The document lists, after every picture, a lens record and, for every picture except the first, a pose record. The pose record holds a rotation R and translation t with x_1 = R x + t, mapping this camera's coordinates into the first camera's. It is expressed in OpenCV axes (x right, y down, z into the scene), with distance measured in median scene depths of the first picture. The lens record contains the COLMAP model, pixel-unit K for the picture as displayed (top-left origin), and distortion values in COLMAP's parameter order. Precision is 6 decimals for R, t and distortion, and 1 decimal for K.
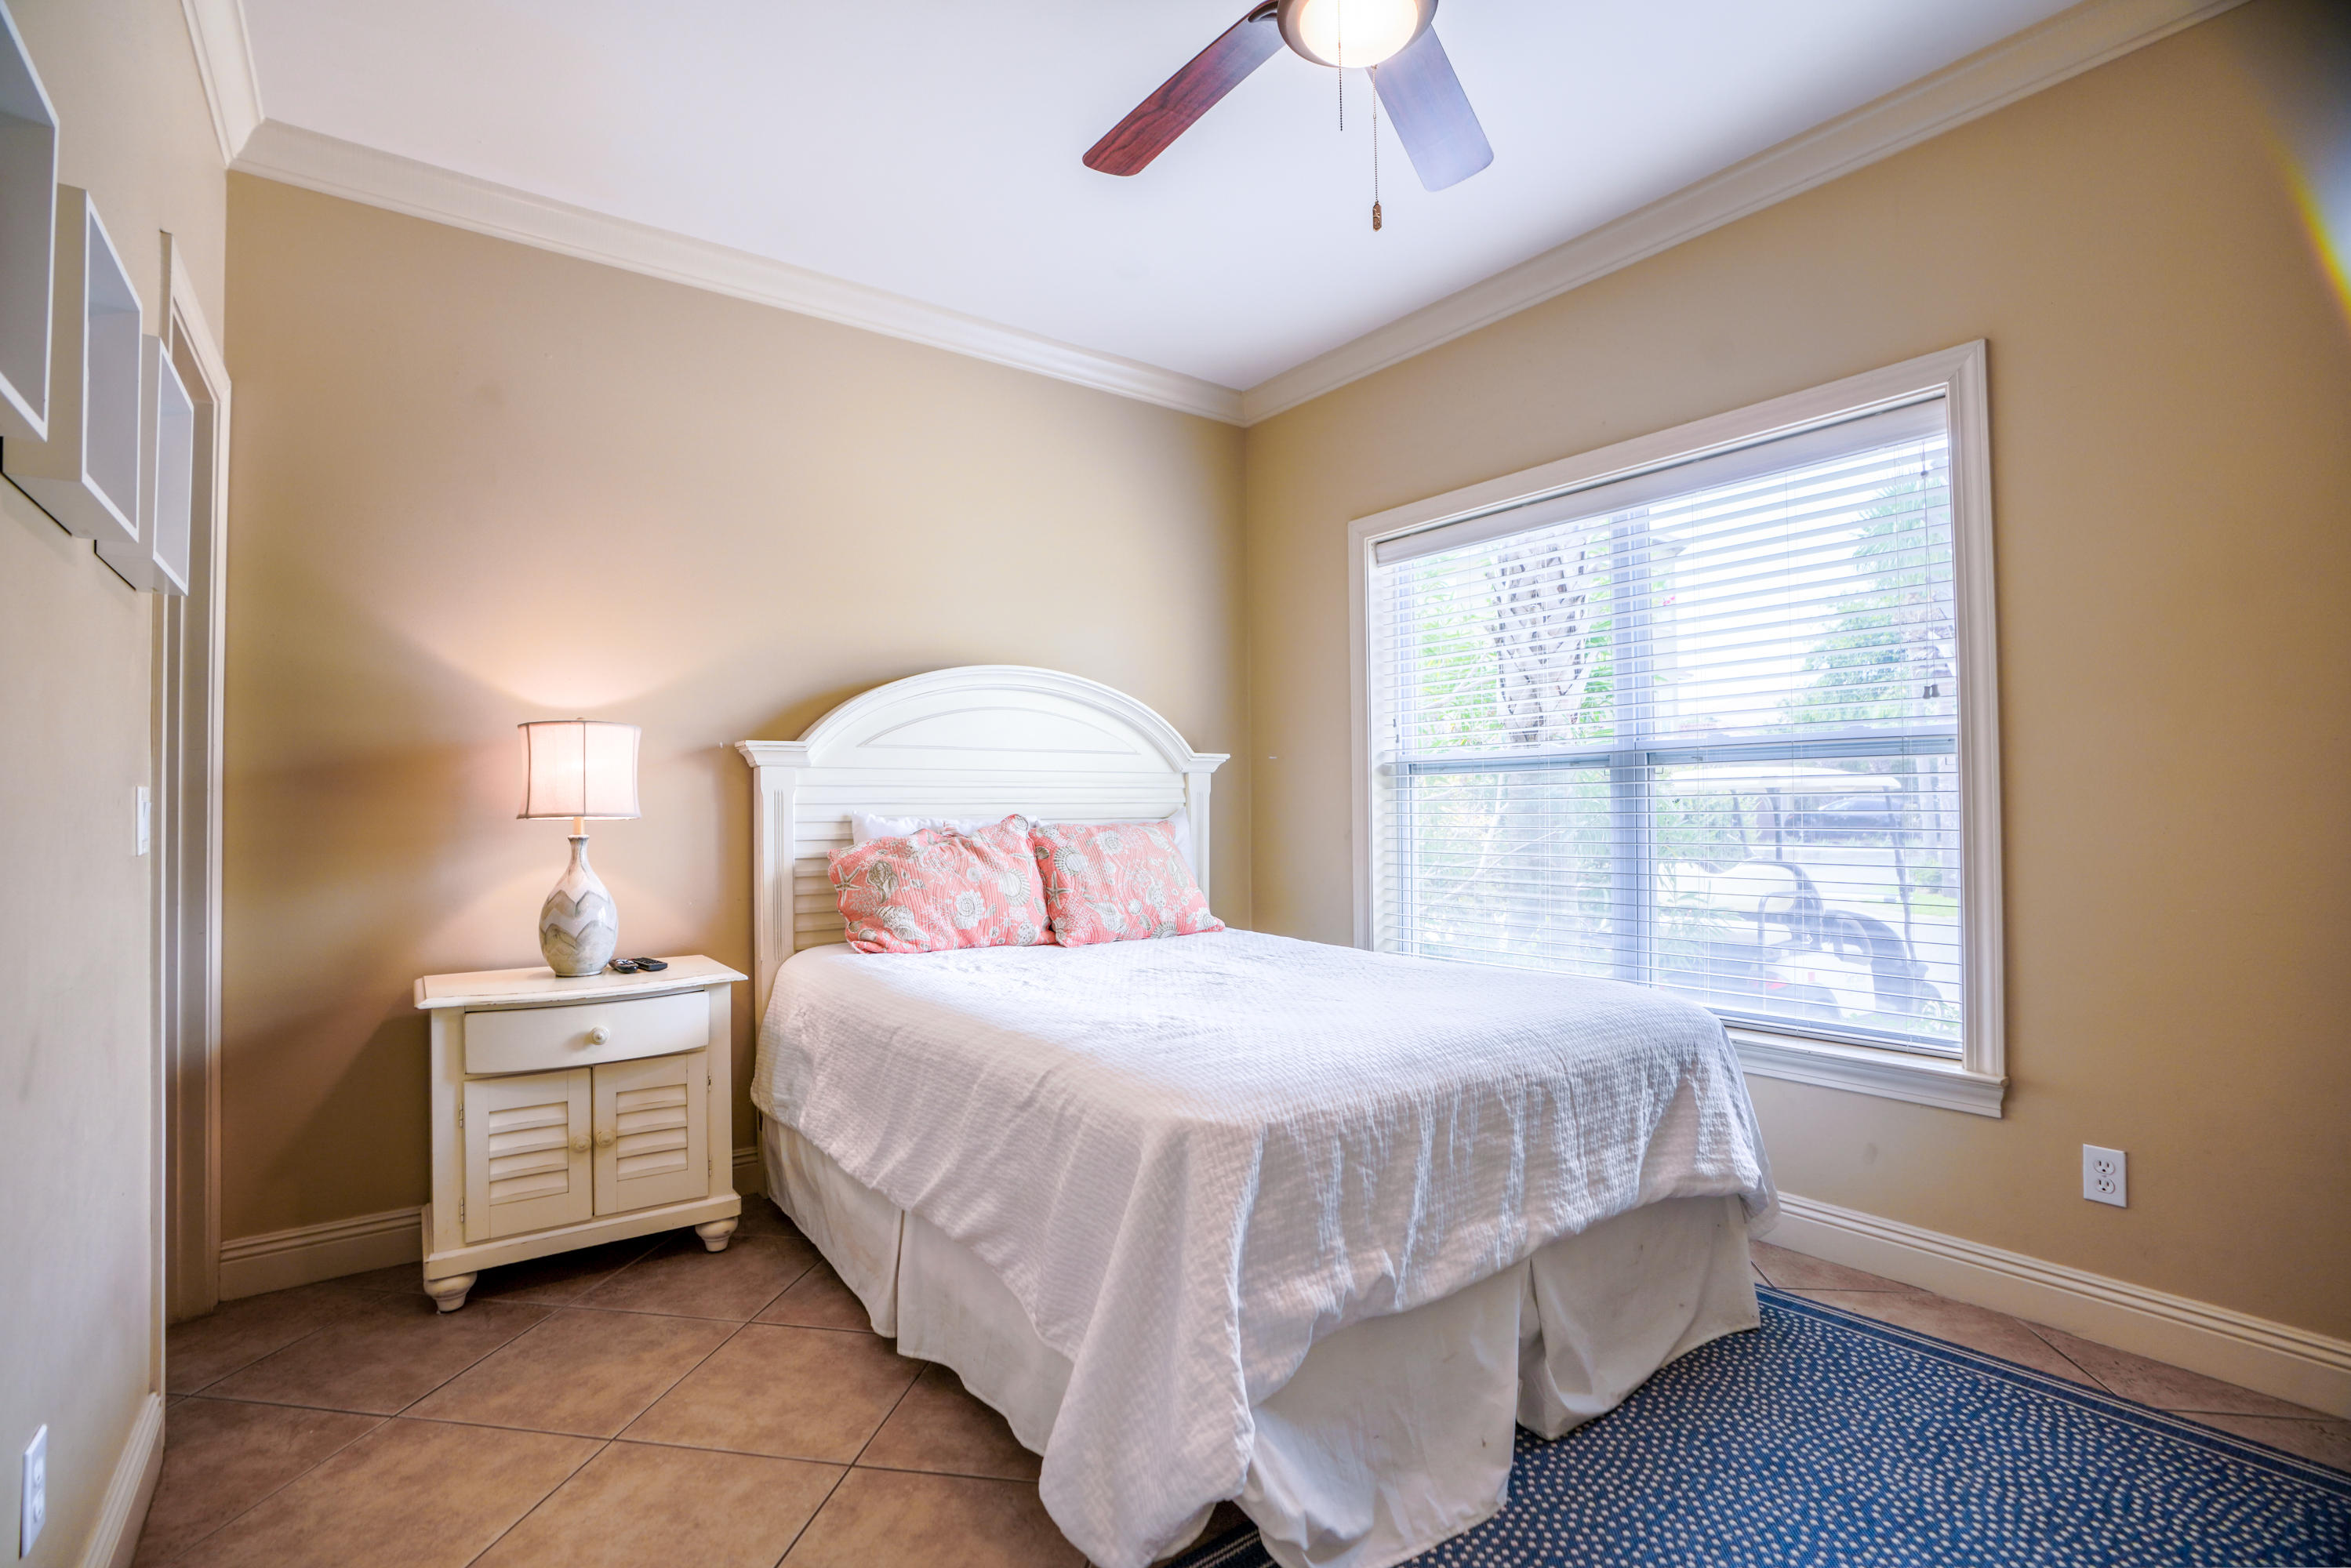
lens RADIAL K [[1098.7, 0, 1175.8], [0, 1098.7, 795.8], [0, 0, 1]] dist [-0.064503, 0.025734]
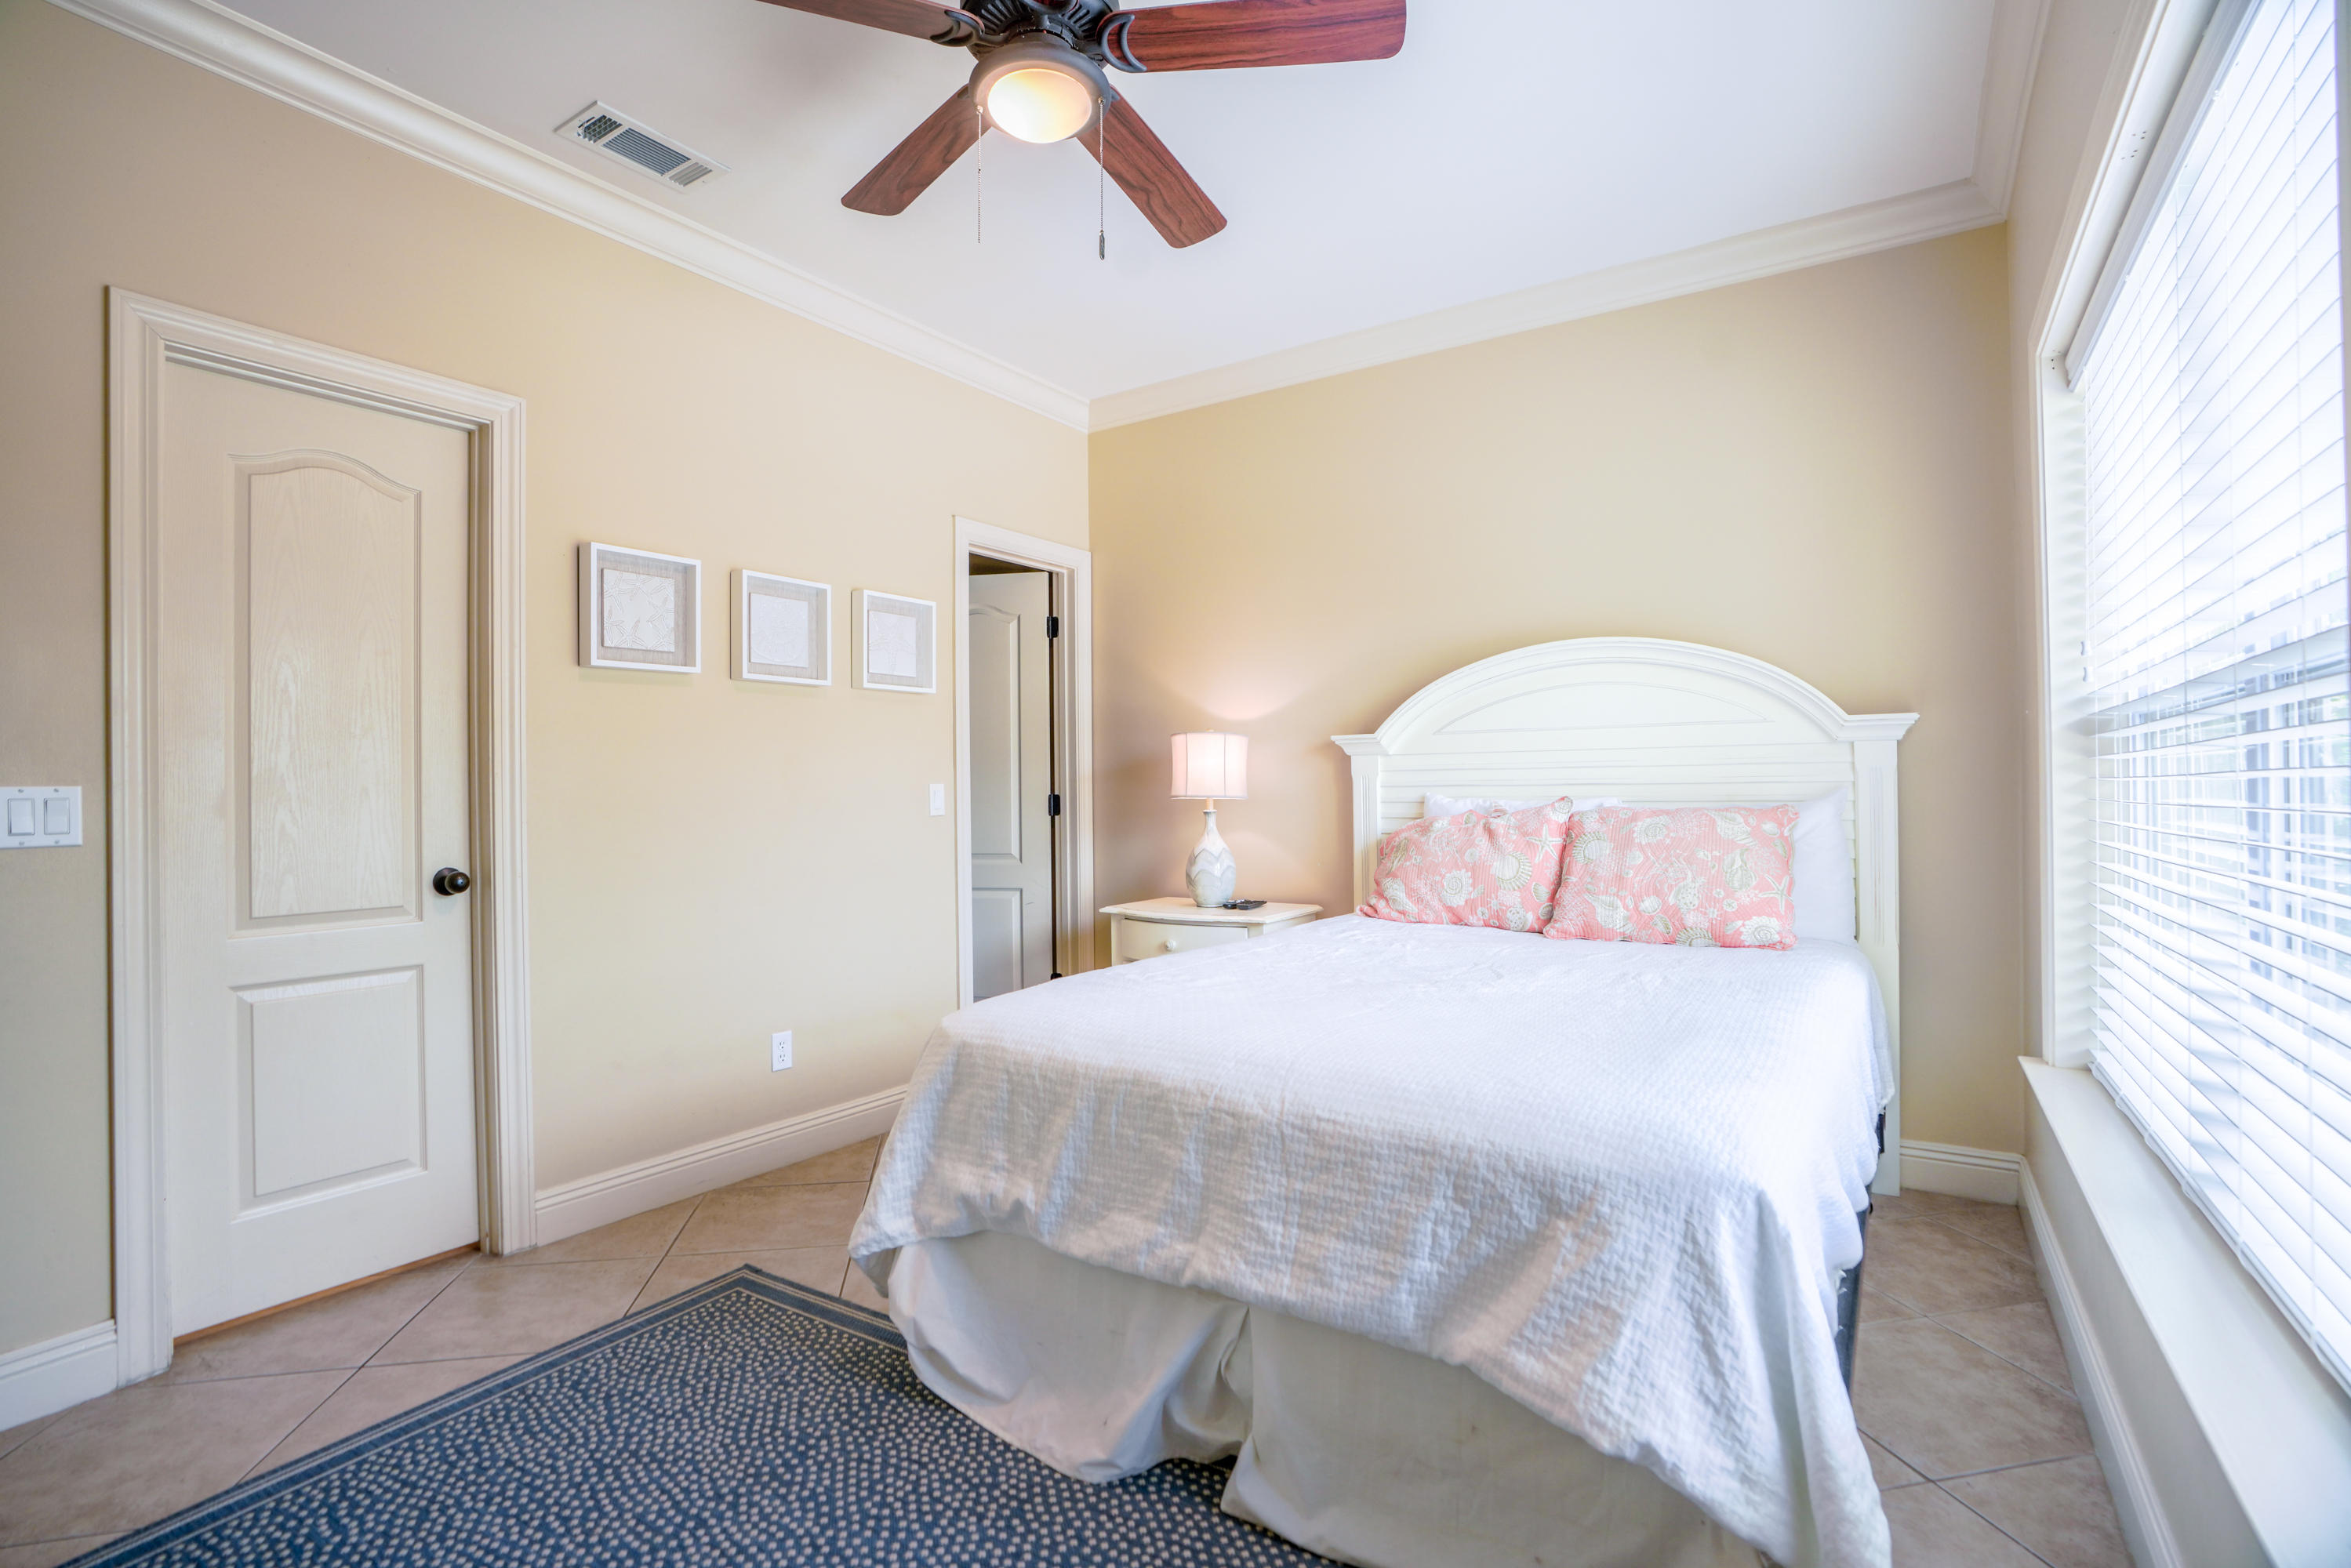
lens RADIAL K [[1098.7, 0, 1176.8], [0, 1098.7, 795.8], [0, 0, 1]] dist [-0.064503, 0.025734]
pose [[0.321470, 0.007787, -0.946888, 0.725676], [0.020055, 0.999686, 0.015030, -0.005088], [0.946707, -0.023822, 0.321213, 0.424139]]
